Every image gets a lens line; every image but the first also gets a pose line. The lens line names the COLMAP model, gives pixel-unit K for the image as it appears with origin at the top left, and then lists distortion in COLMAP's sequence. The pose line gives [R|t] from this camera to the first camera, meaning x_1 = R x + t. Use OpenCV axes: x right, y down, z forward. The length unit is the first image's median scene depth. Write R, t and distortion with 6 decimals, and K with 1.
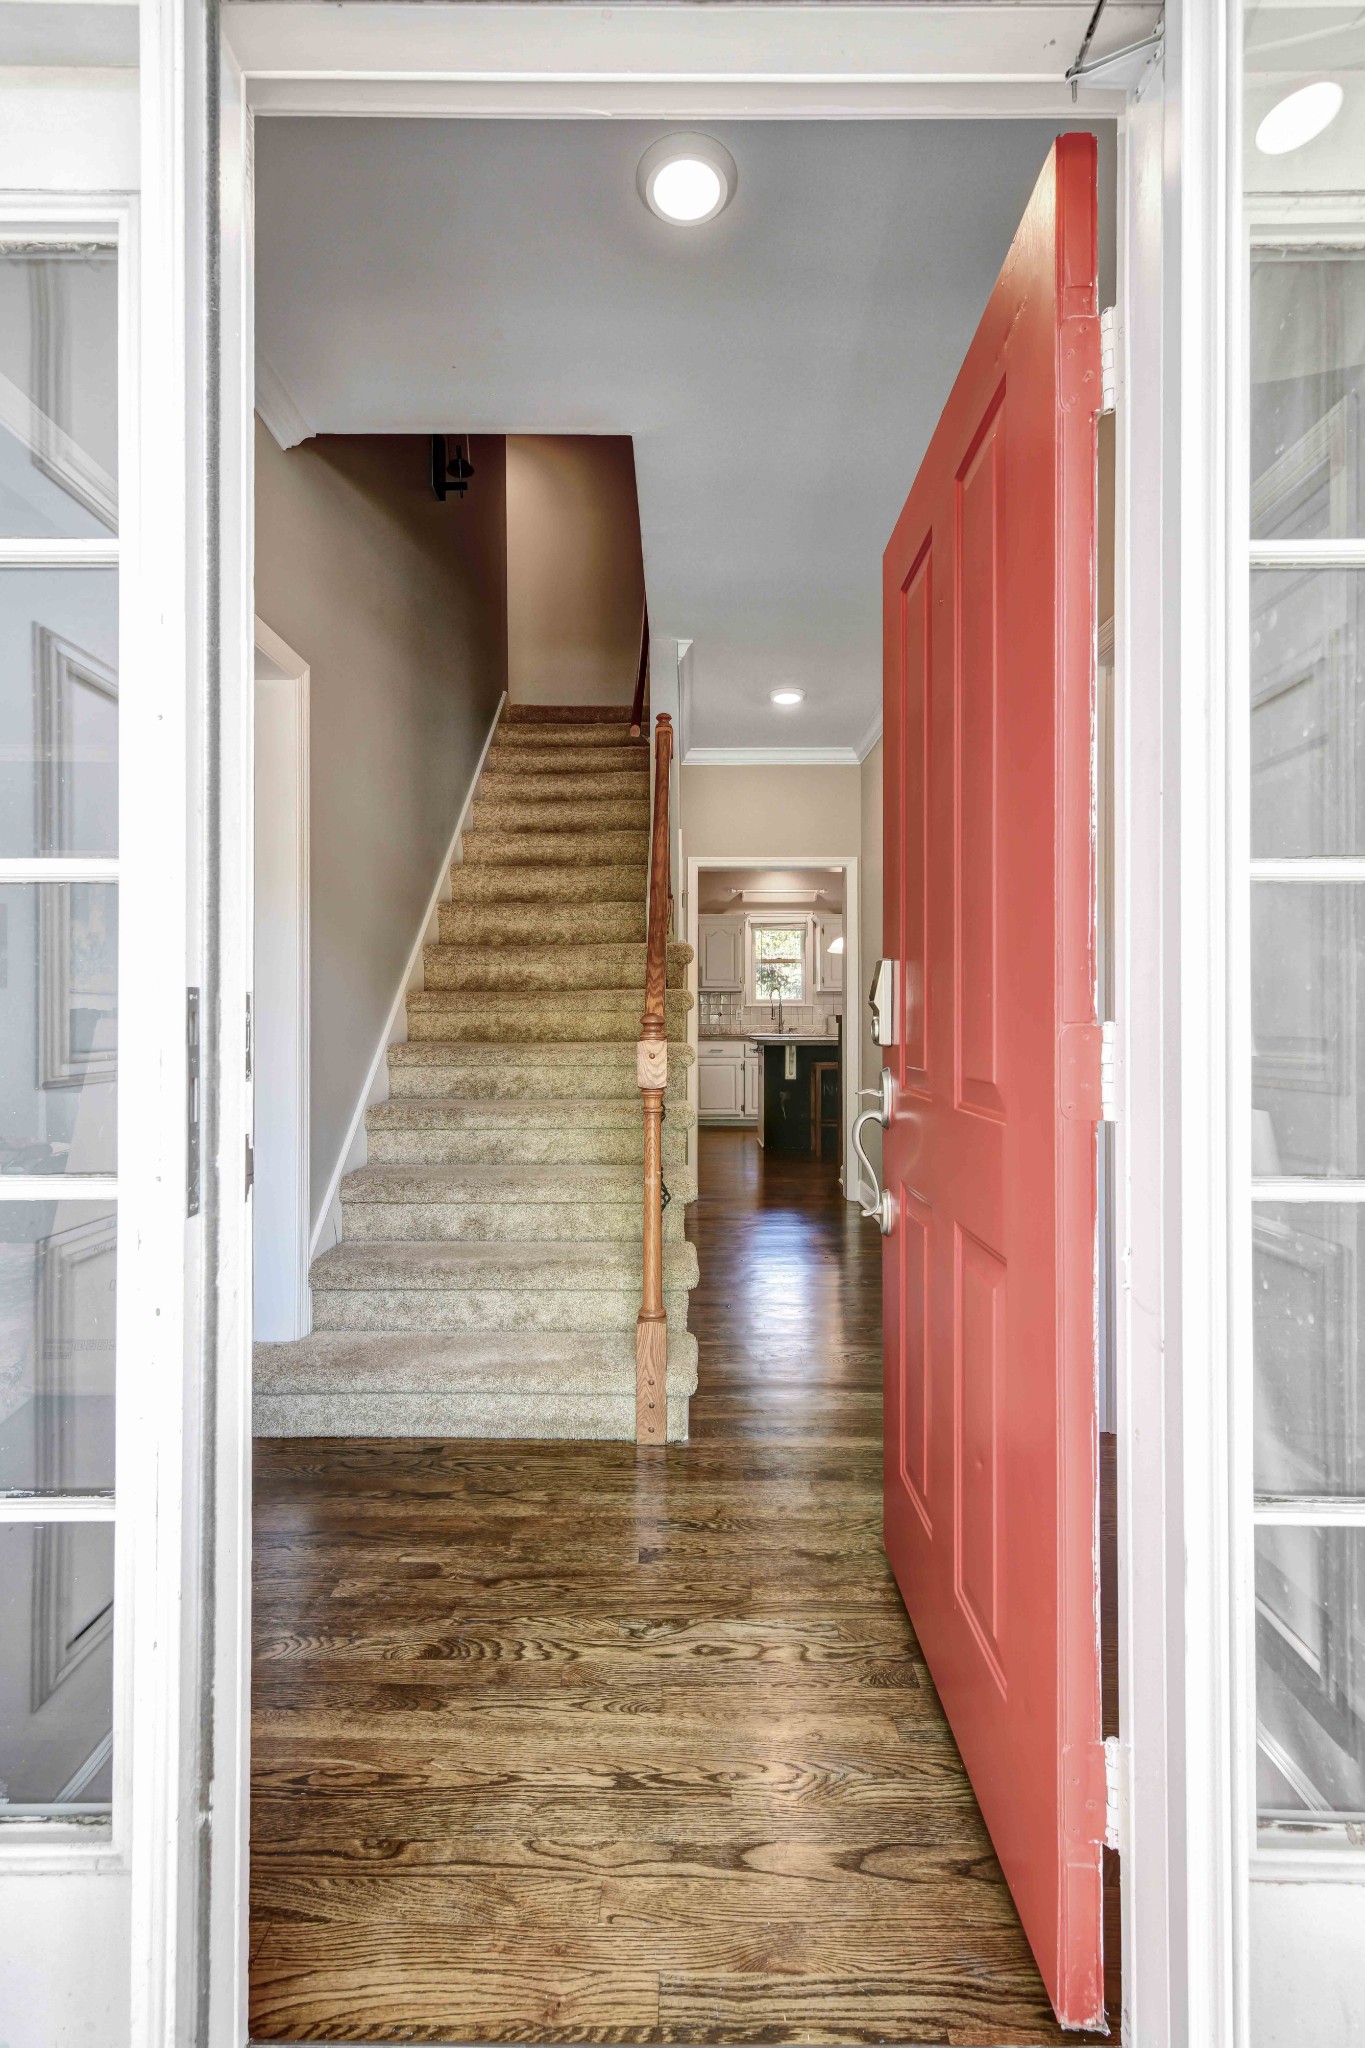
lens RADIAL K [[940.1, 0, 682.3], [0, 940.1, 1023.7], [0, 0, 1]] dist [-0.001839, -0.000440]
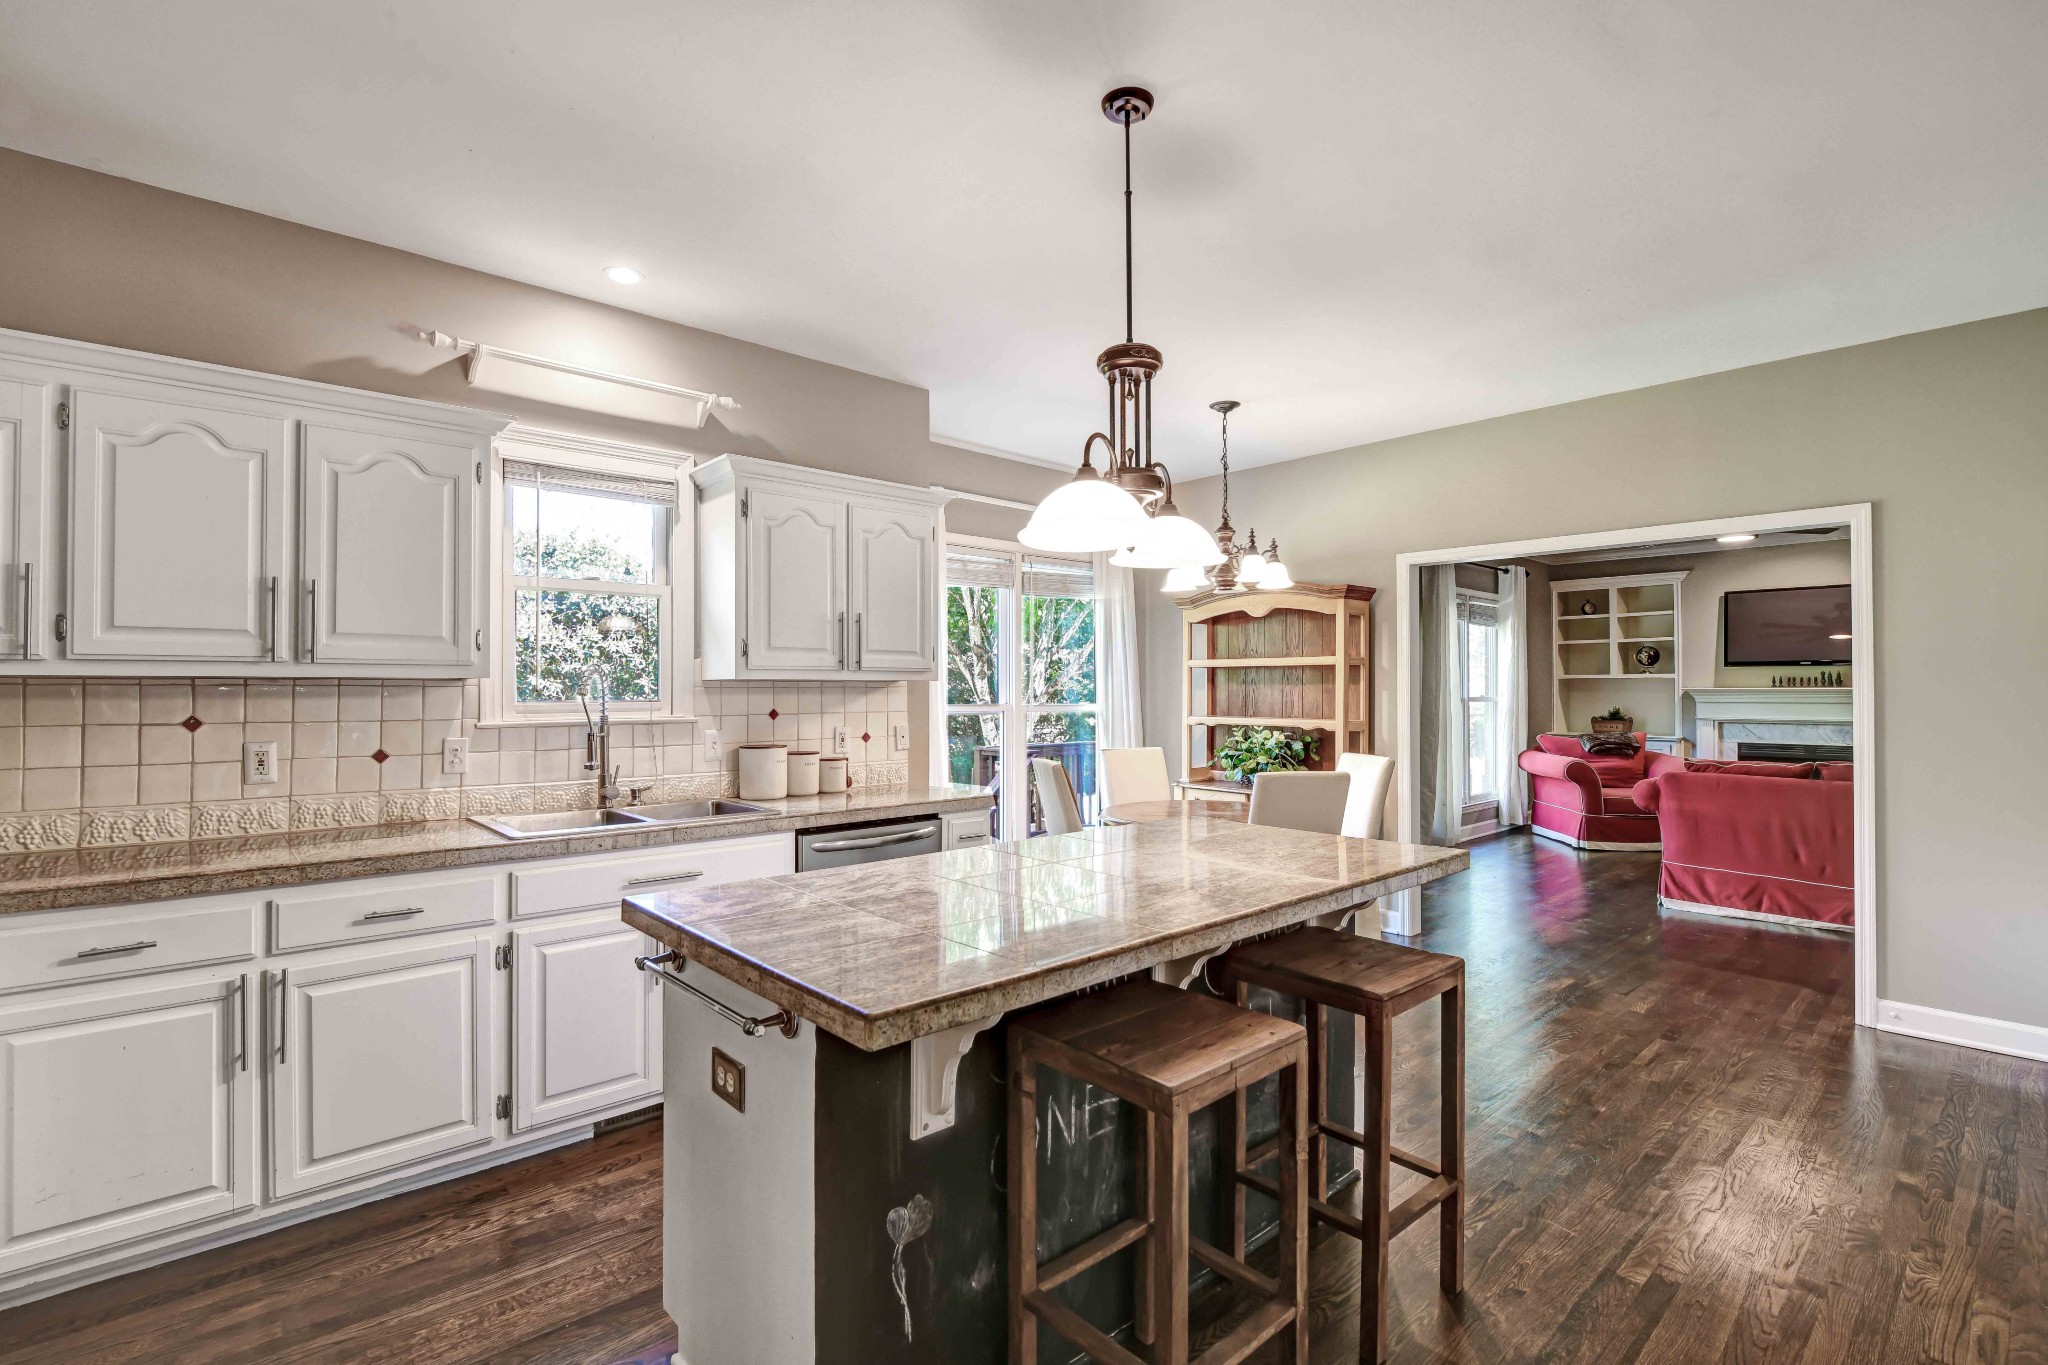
lens RADIAL K [[940.1, 0, 1025.7], [0, 940.1, 677.1], [0, 0, 1]] dist [-0.001839, -0.000440]
pose [[0.734590, 0.007947, 0.678465, -0.010446], [-0.004641, 0.999967, -0.006689, -0.033101], [-0.678496, 0.001765, 0.734602, 0.656568]]
